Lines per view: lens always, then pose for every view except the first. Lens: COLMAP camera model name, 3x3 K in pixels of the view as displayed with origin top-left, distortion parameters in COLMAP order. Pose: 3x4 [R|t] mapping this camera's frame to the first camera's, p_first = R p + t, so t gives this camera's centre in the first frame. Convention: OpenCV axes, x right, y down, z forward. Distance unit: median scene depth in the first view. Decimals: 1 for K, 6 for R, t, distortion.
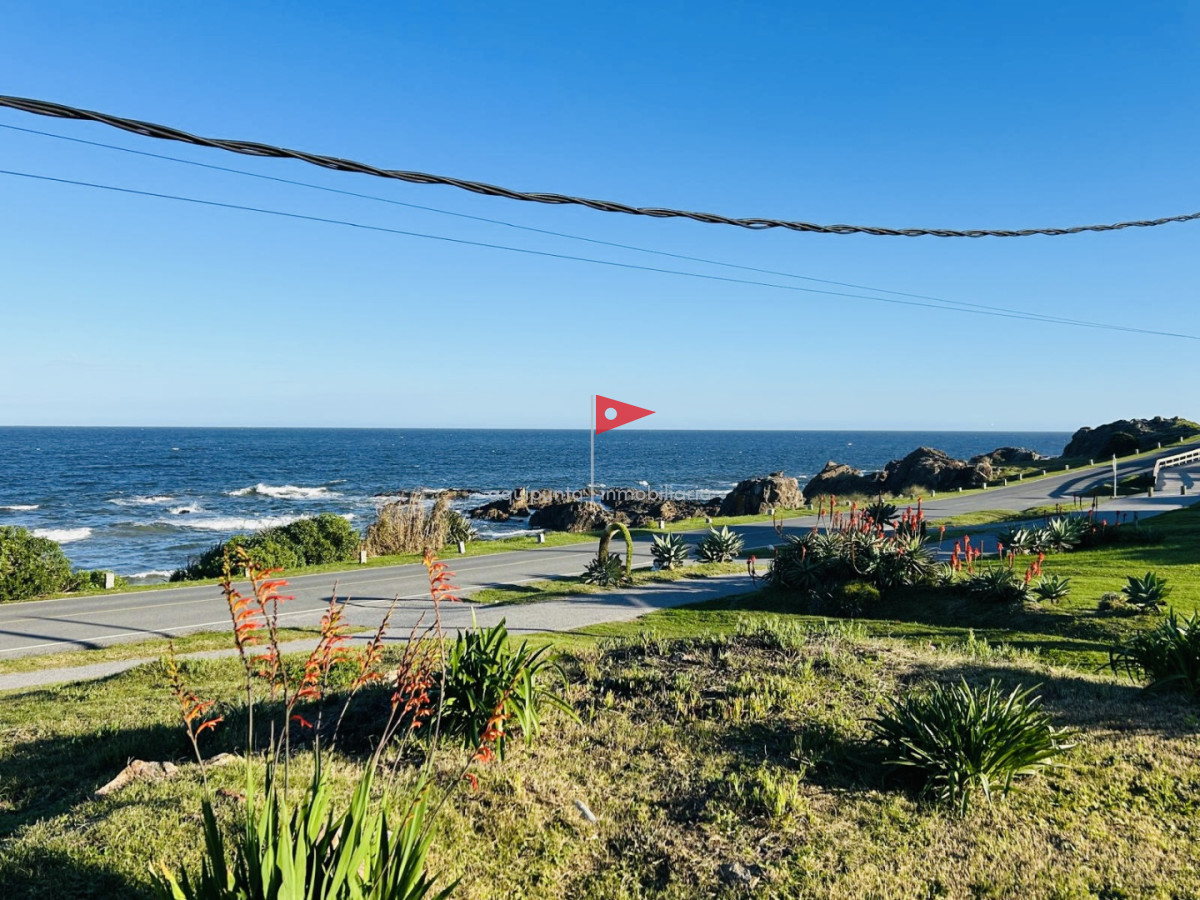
lens RADIAL K [[1038.2, 0, 594.8], [0, 1038.2, 455.1], [0, 0, 1]] dist [0.082810, -0.118189]
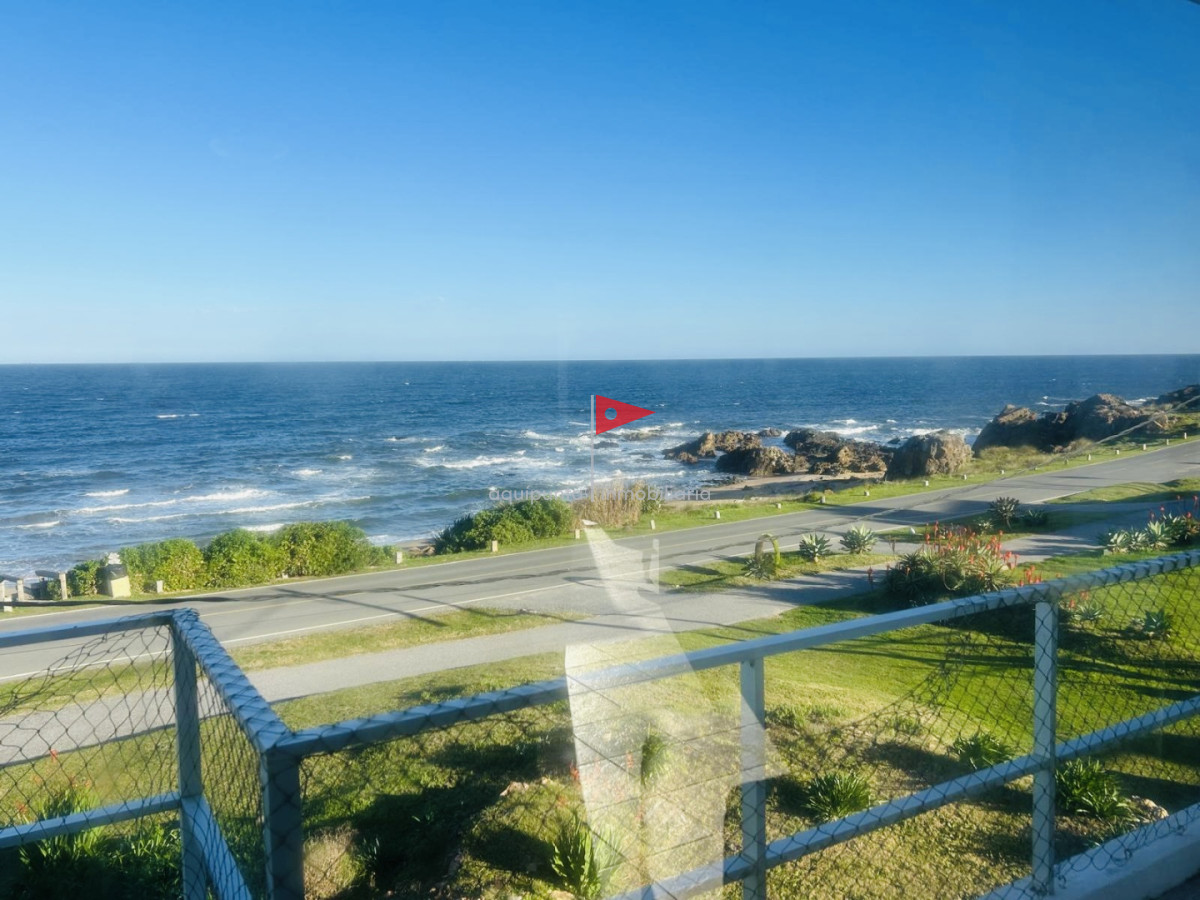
lens RADIAL K [[963.1, 0, 609.1], [0, 963.1, 440.0], [0, 0, 1]] dist [0.077541, -0.107330]
pose [[0.984288, -0.000099, -0.176572, 0.034720], [0.009831, 0.998480, 0.054240, -0.107046], [0.176298, -0.055124, 0.982792, -0.199641]]
